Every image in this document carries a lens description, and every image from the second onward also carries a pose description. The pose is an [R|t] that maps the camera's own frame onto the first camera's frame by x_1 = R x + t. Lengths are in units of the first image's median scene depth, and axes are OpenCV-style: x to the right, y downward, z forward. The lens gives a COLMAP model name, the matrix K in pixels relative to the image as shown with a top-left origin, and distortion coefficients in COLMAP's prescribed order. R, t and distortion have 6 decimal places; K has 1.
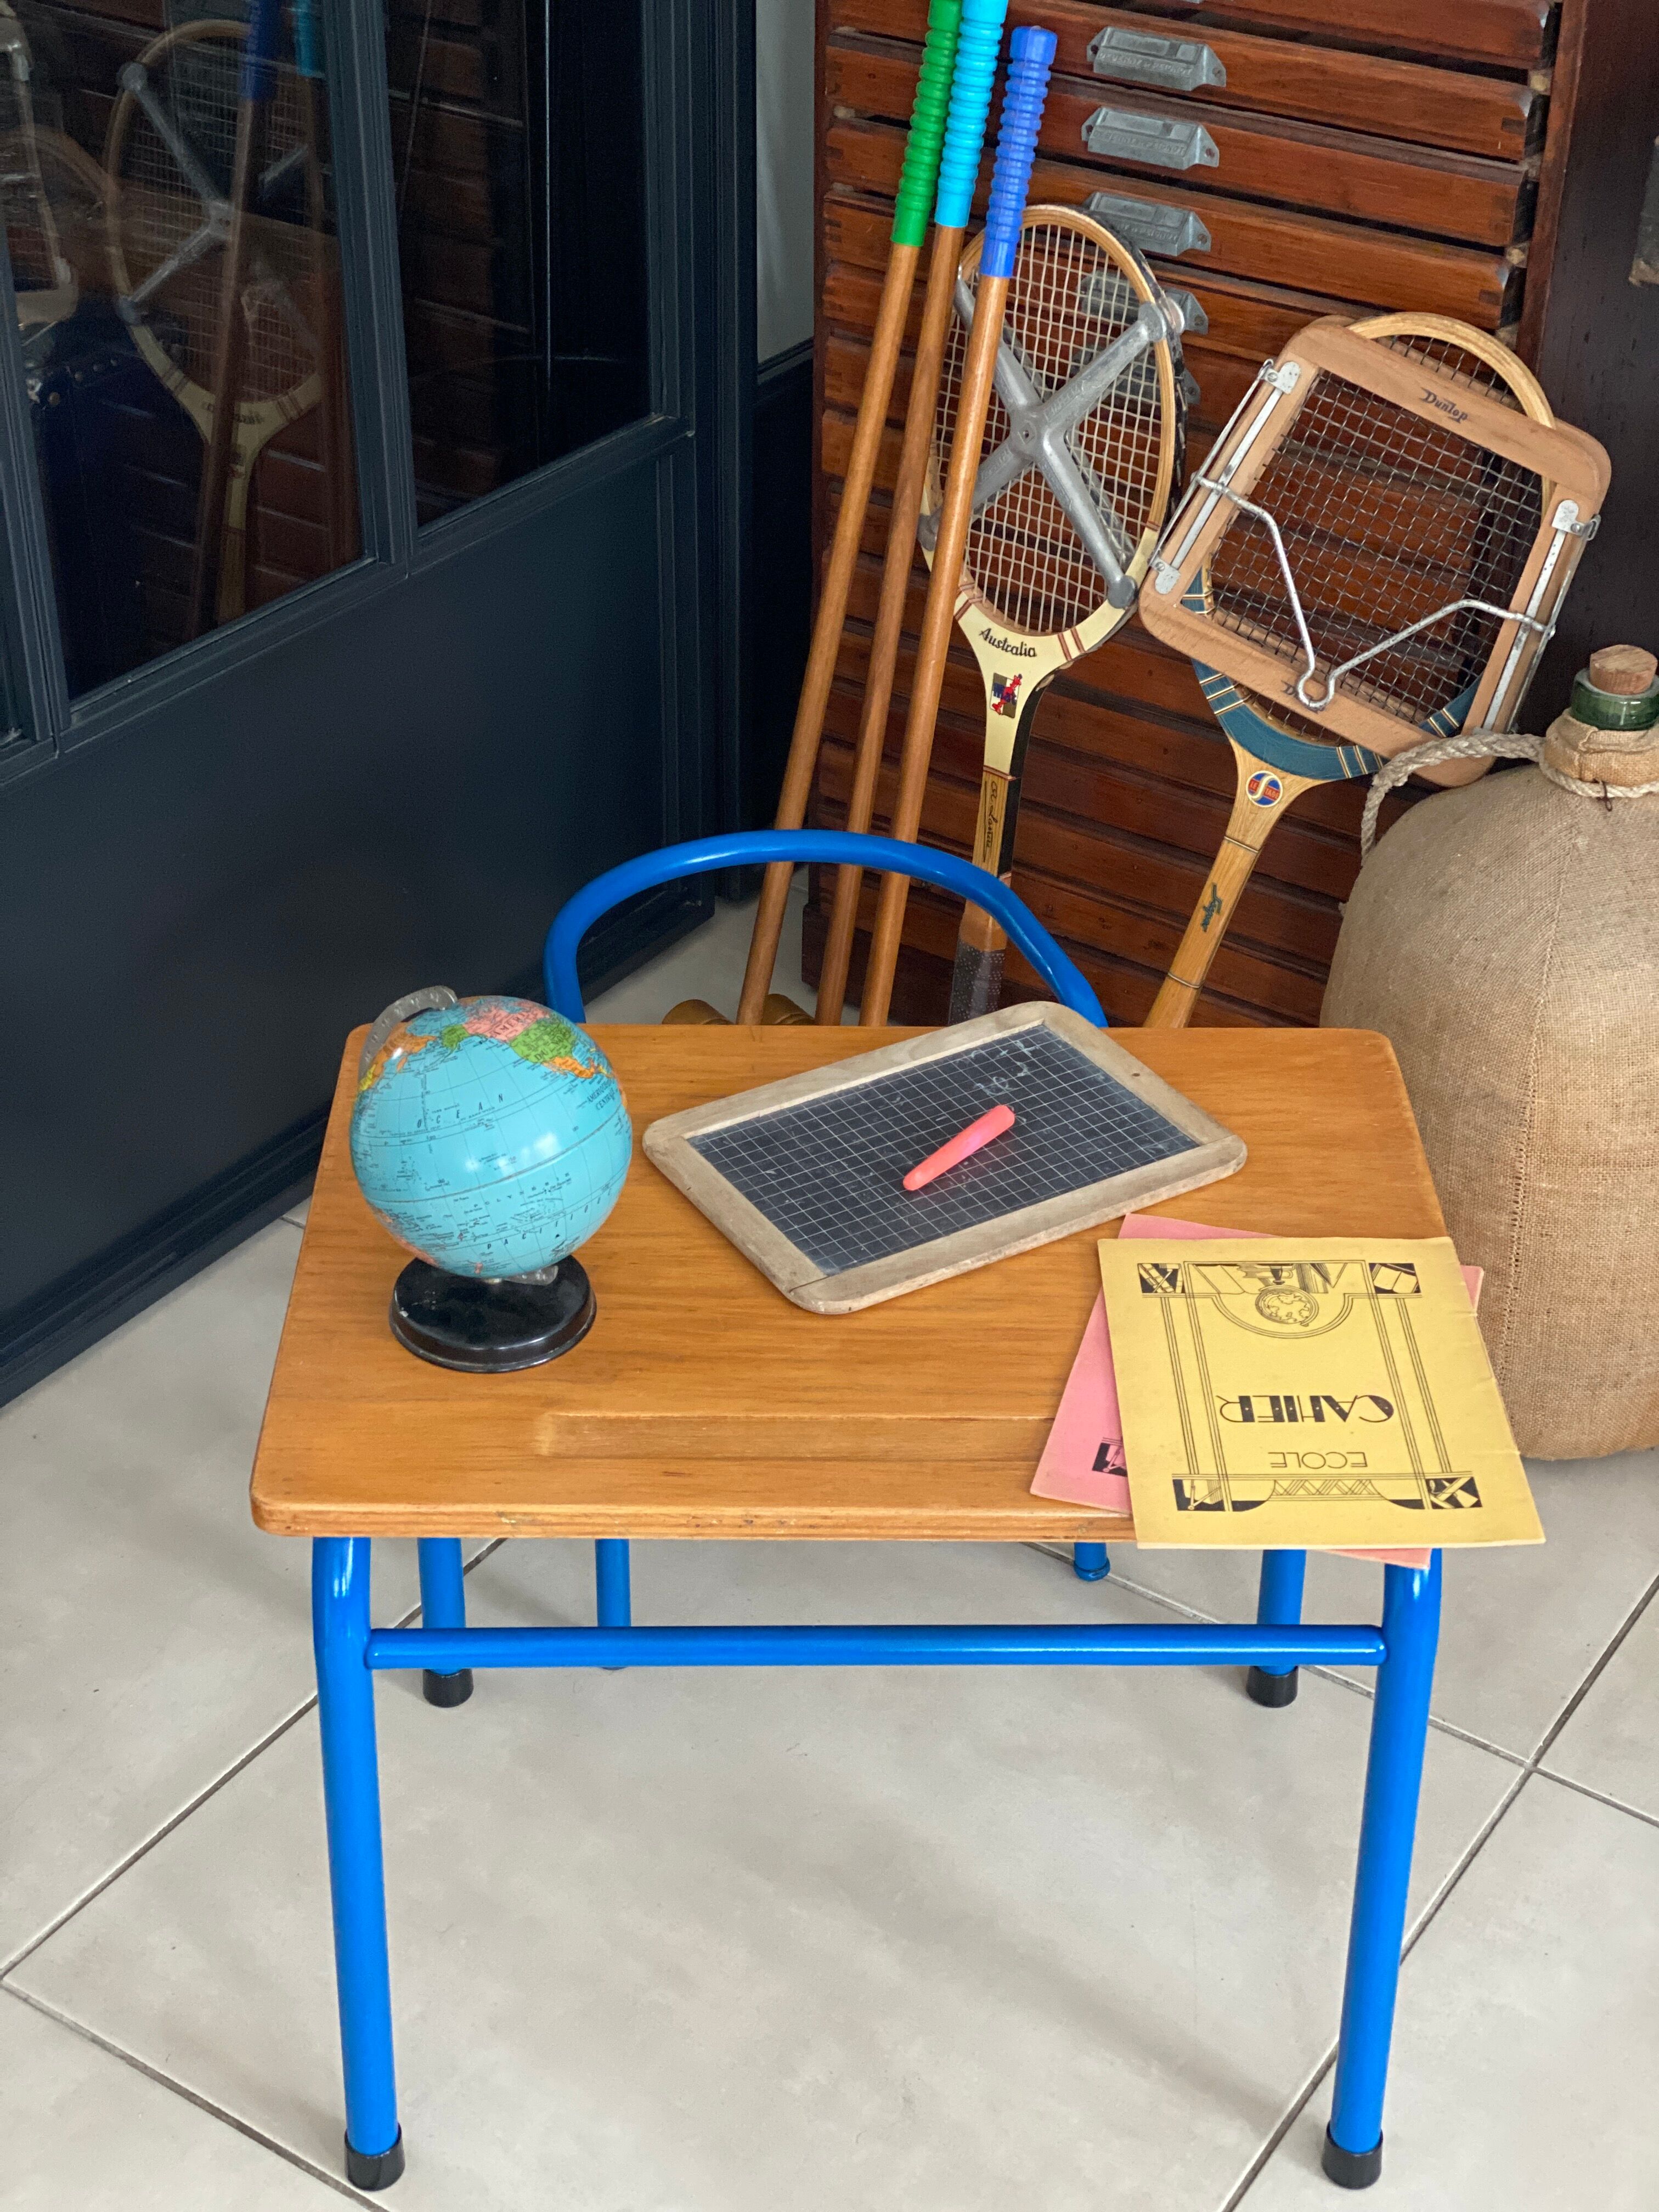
lens RADIAL K [[3328.6, 0, 829.5], [0, 3328.6, 1106.0], [0, 0, 1]] dist [0.184741, -0.432175]
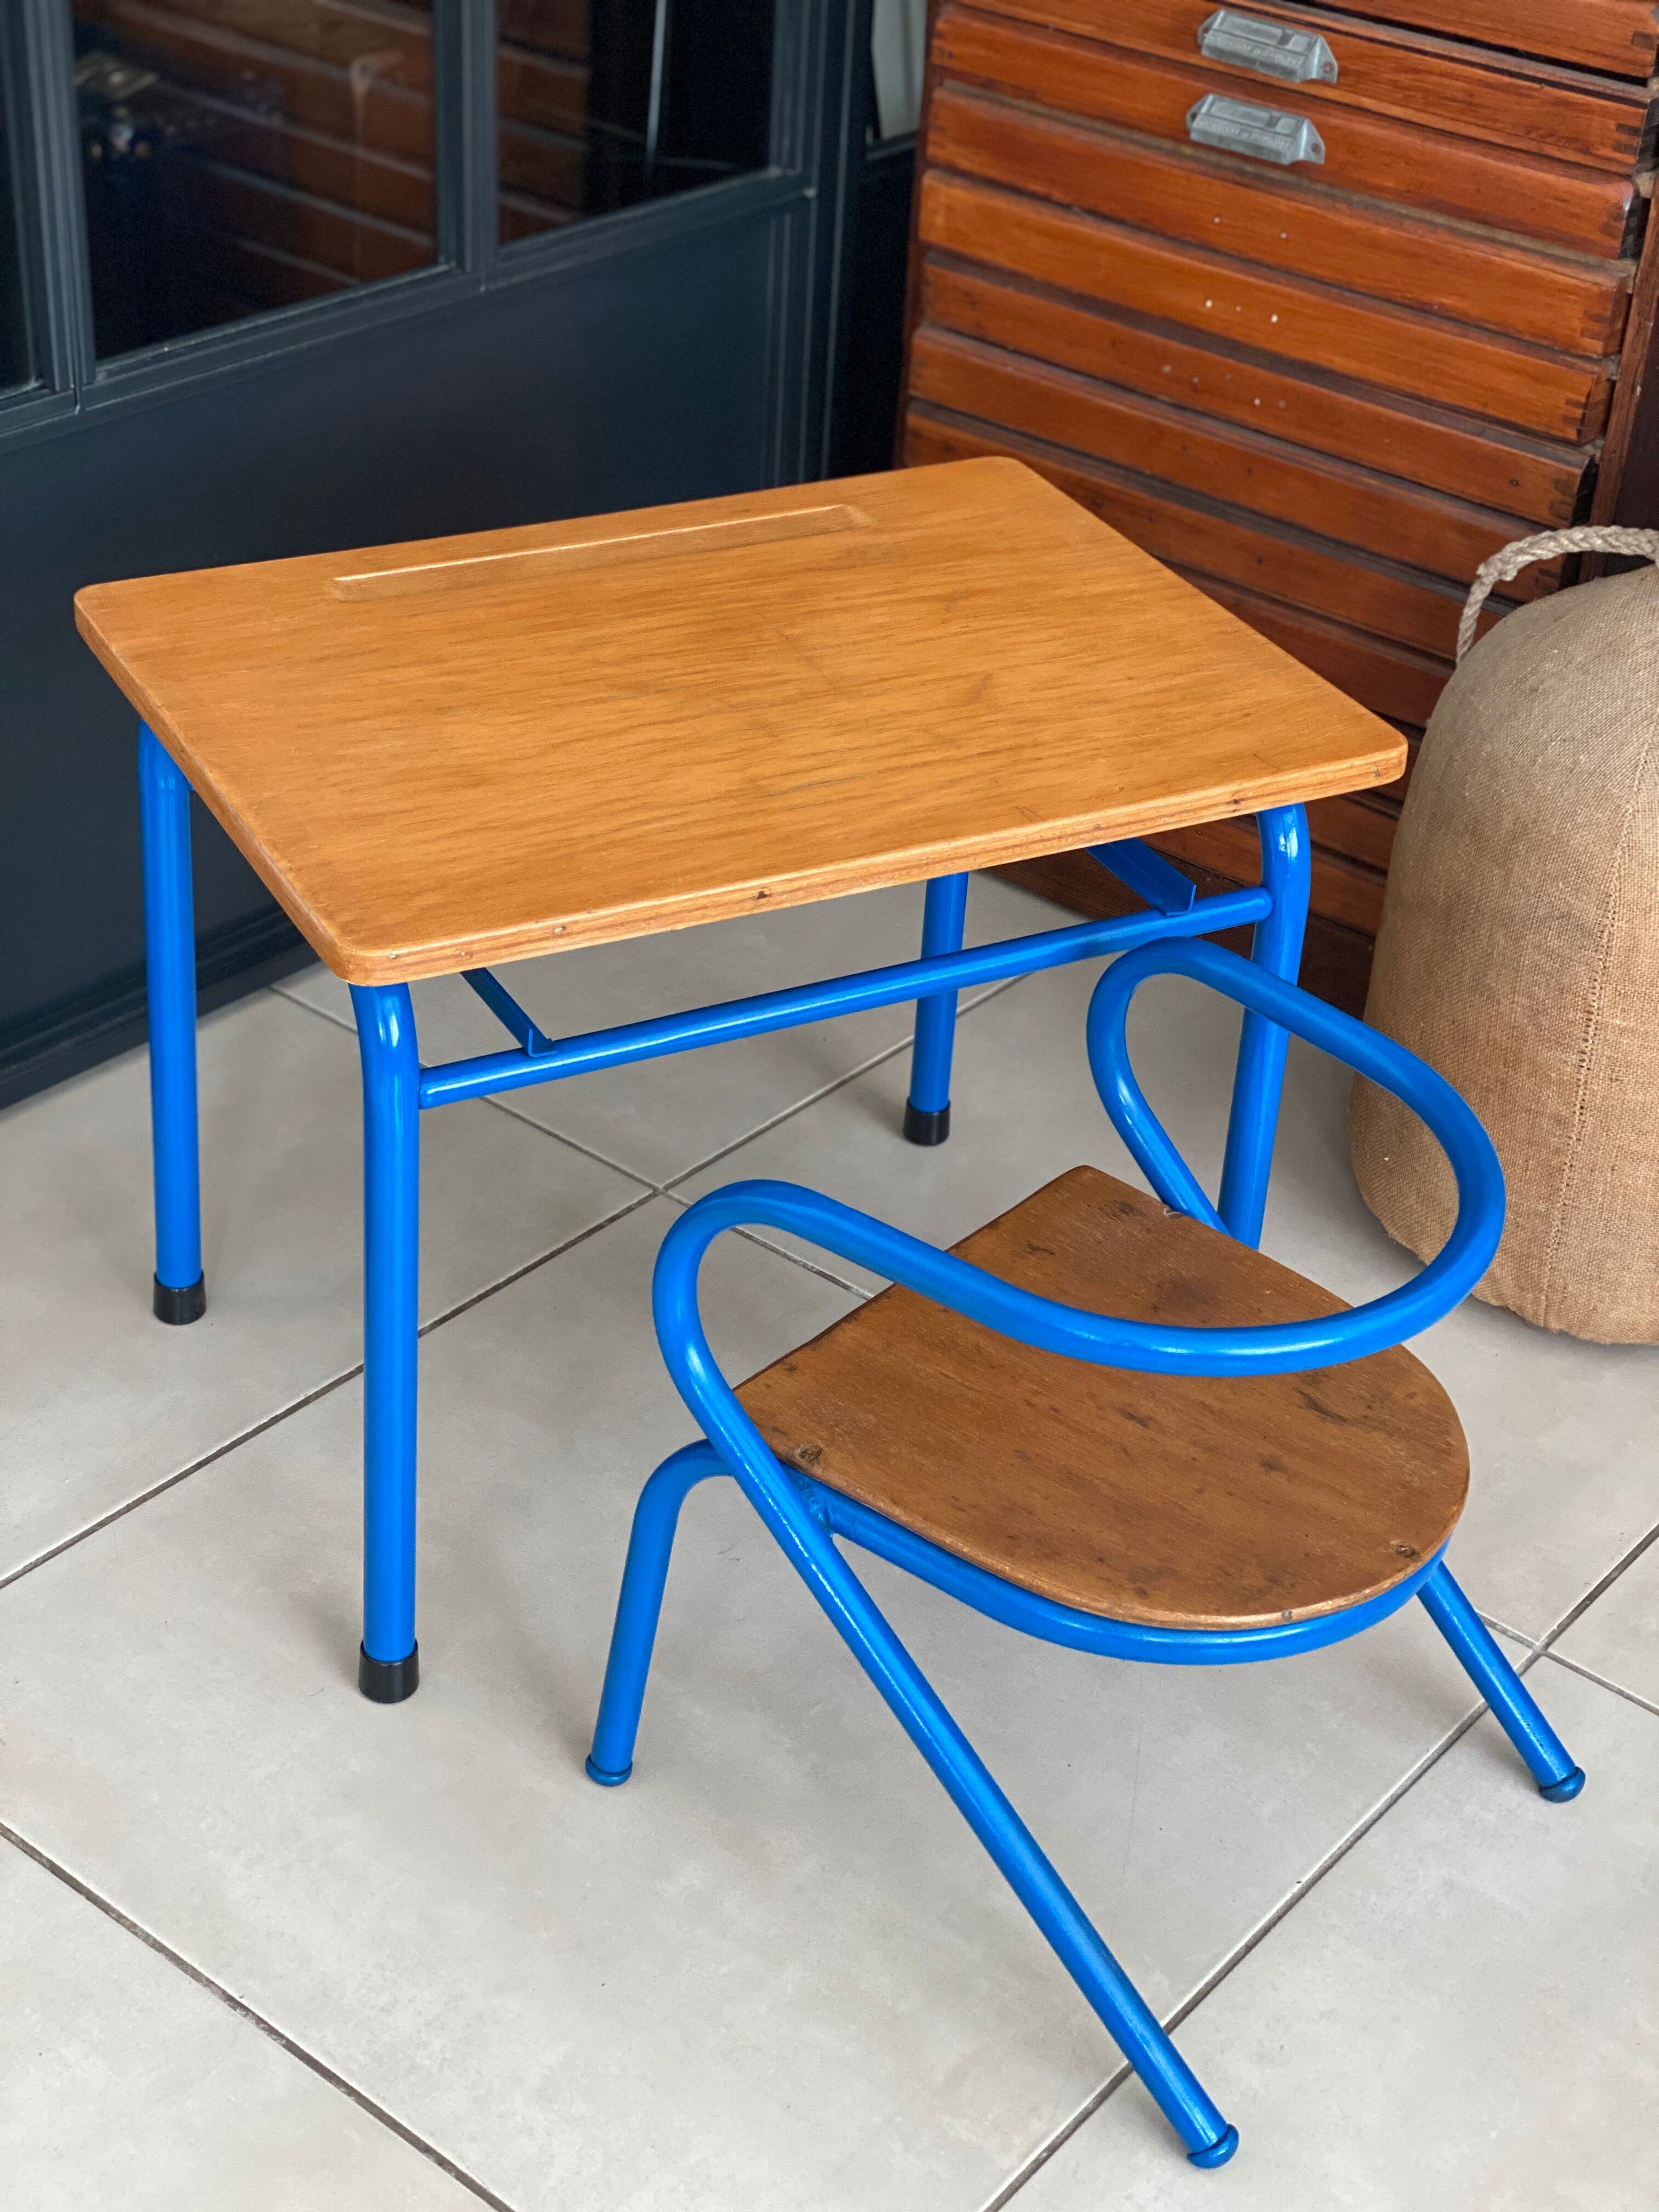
lens RADIAL K [[3328.6, 0, 829.5], [0, 3328.6, 1106.0], [0, 0, 1]] dist [0.184741, -0.432175]
pose [[0.994431, 0.087804, -0.058292, 0.056293], [-0.089081, 0.995830, -0.019673, 0.081611], [0.056322, 0.024756, 0.998106, 0.086869]]
